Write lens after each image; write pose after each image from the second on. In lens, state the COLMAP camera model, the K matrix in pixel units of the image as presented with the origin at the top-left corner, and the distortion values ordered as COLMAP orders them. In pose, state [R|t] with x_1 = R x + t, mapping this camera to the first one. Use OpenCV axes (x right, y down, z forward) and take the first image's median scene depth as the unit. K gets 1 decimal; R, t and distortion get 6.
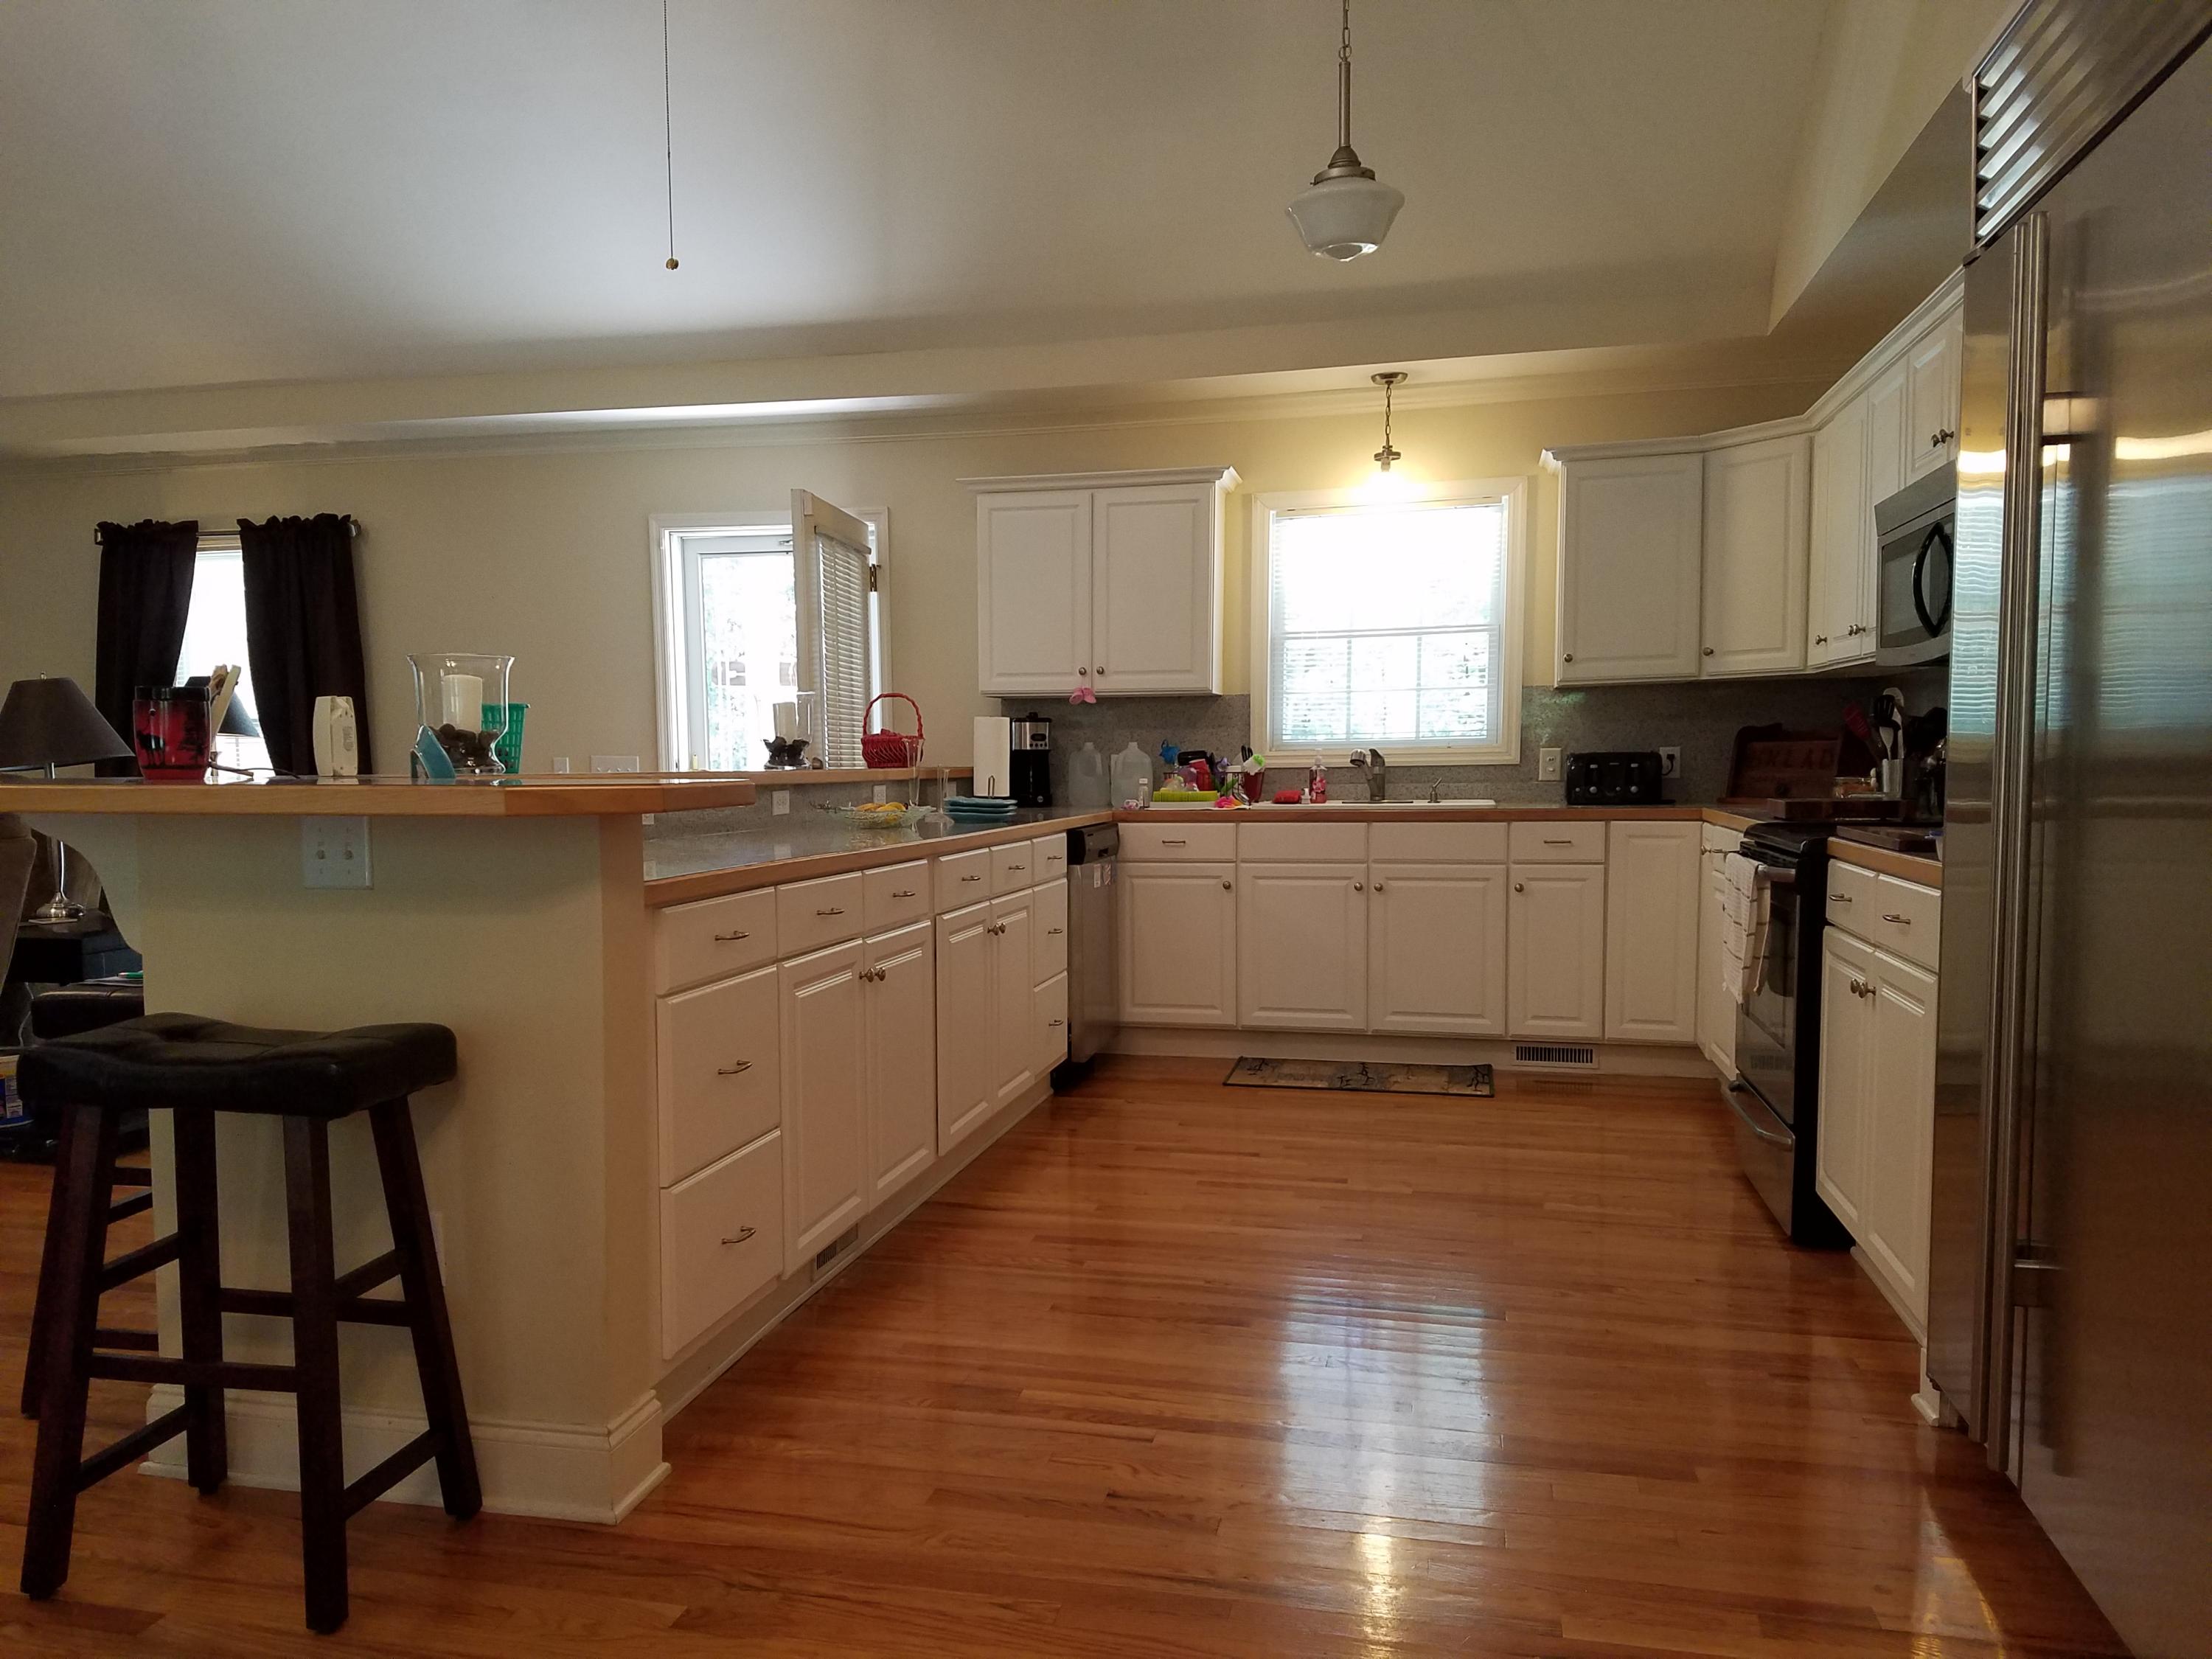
lens RADIAL K [[1673.4, 0, 1059.4], [0, 1673.4, 900.3], [0, 0, 1]] dist [0.245975, -0.437641]
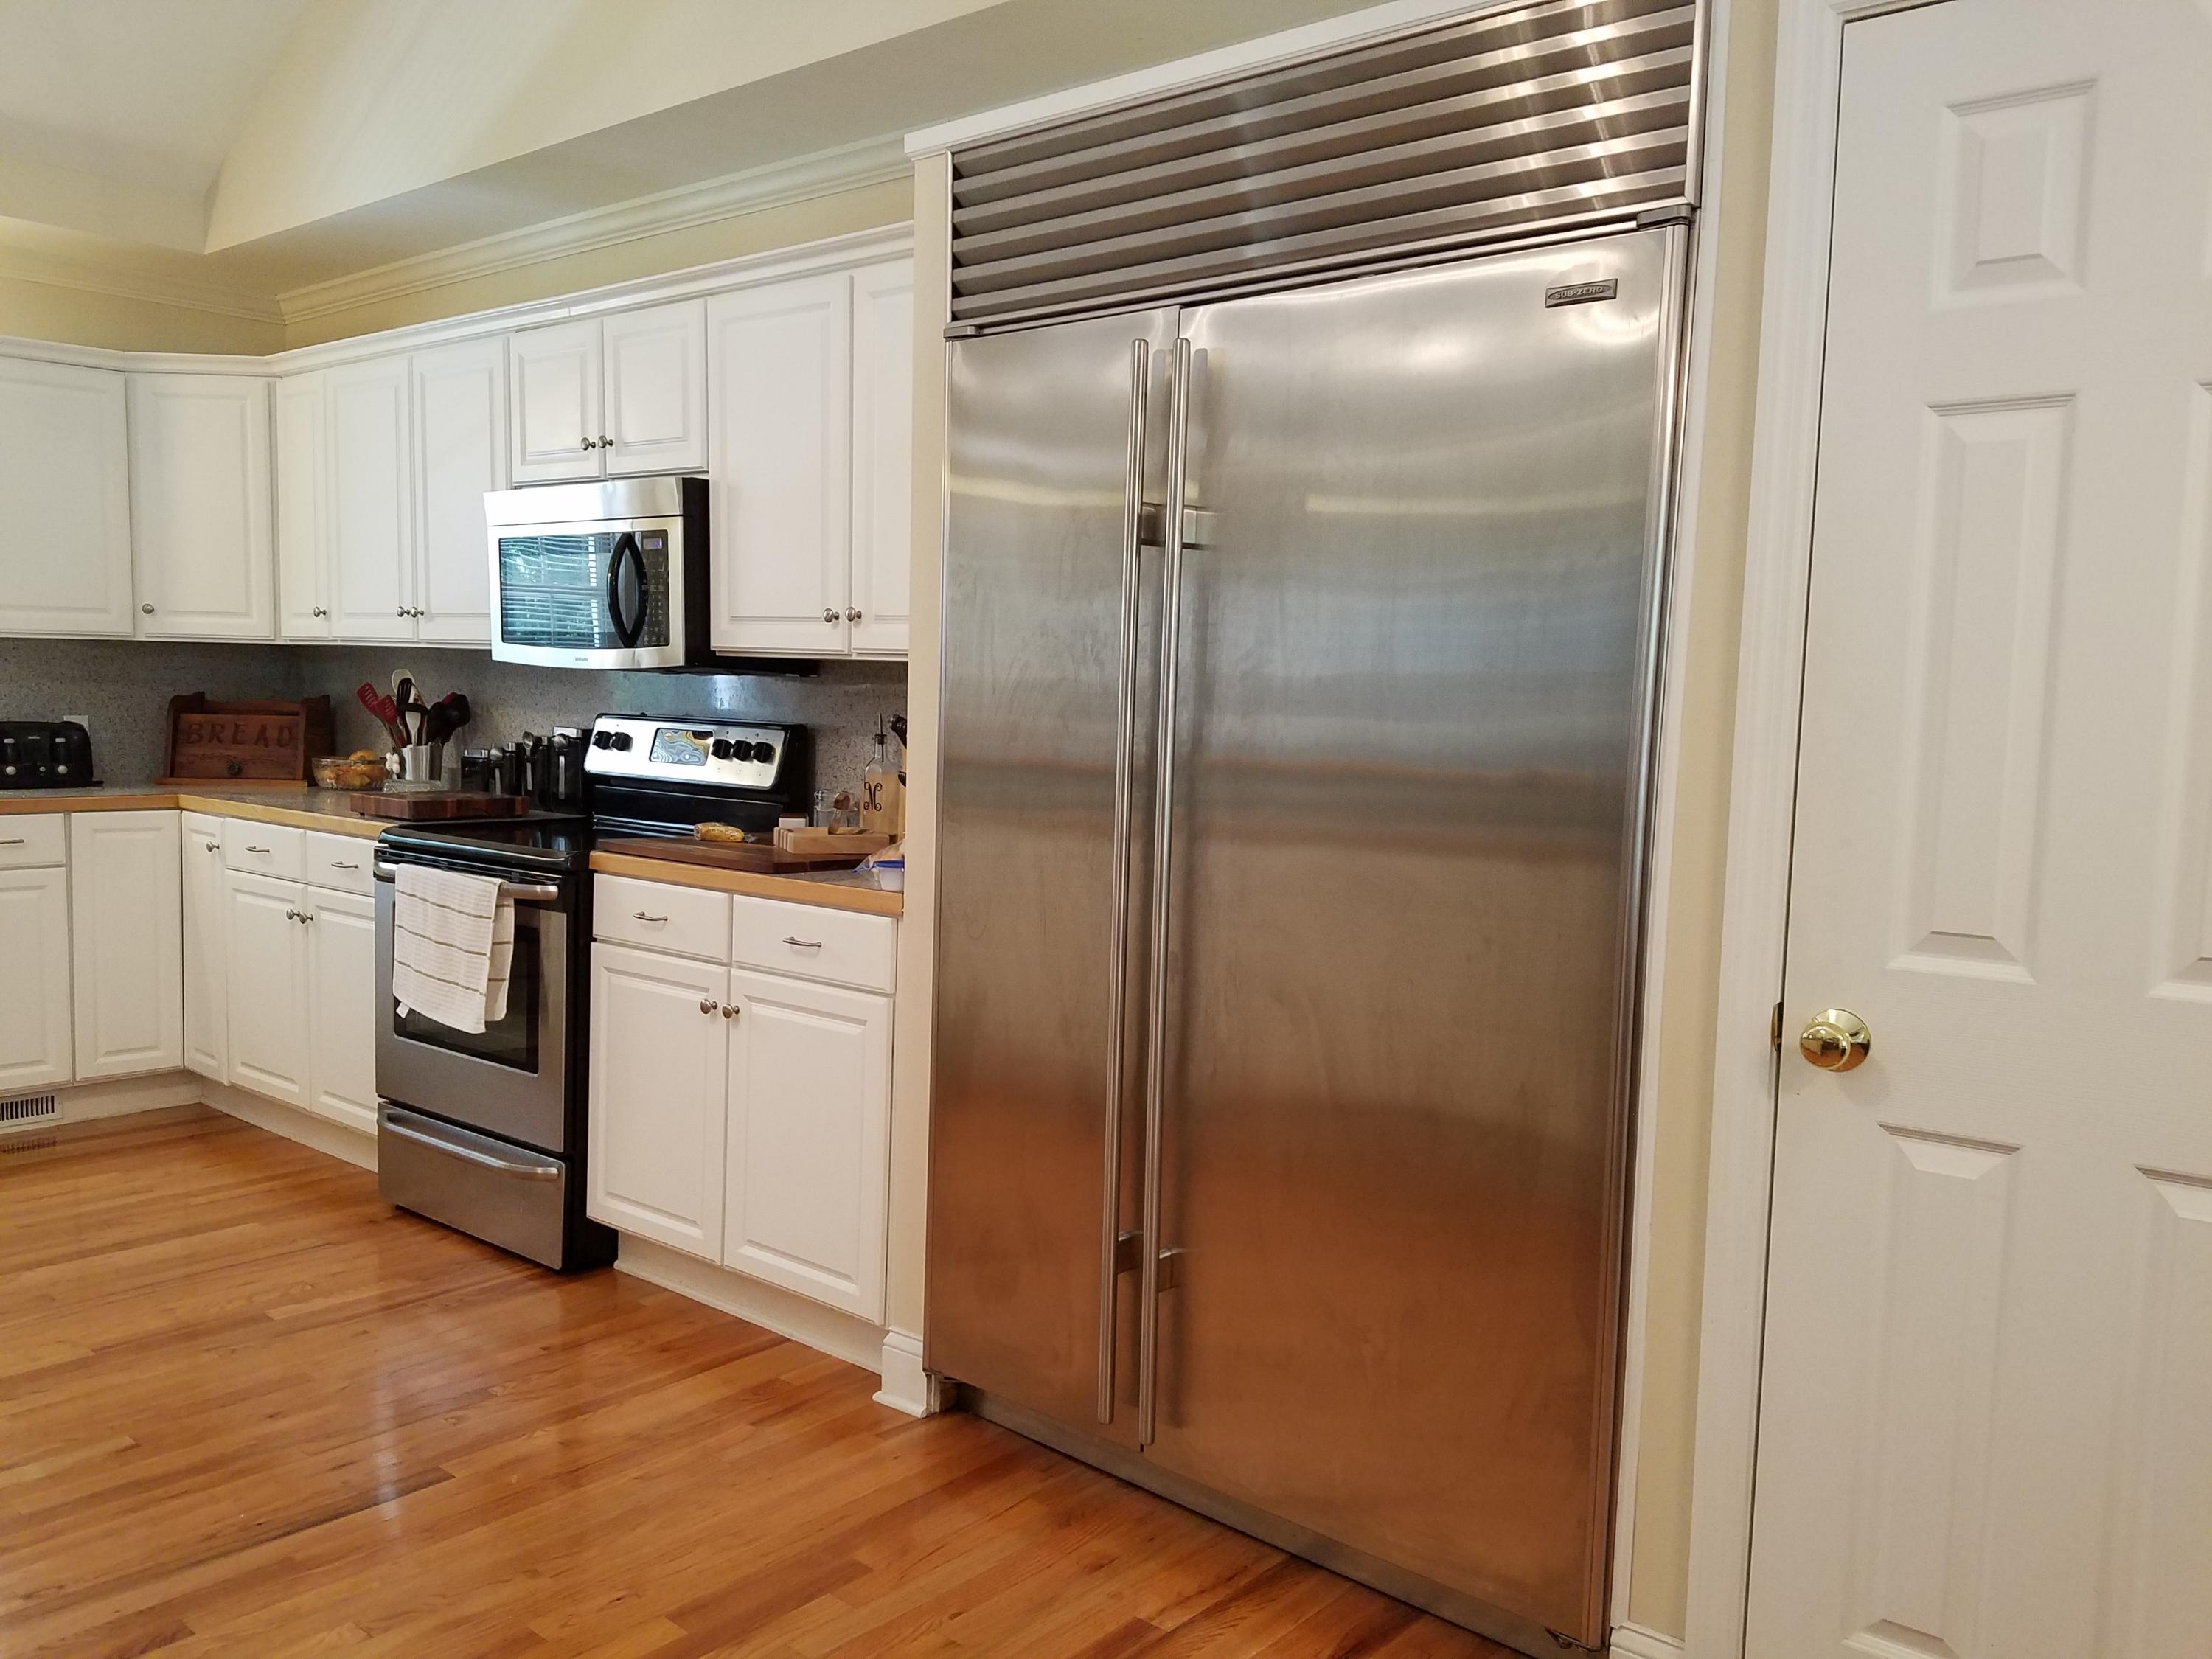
lens RADIAL K [[1673.4, 0, 1059.4], [0, 1673.4, 900.3], [0, 0, 1]] dist [0.245975, -0.437641]
pose [[0.478980, -0.082502, 0.873940, -0.169452], [0.044634, 0.996575, 0.069617, -0.041149], [-0.876690, 0.005663, 0.481022, 0.201069]]
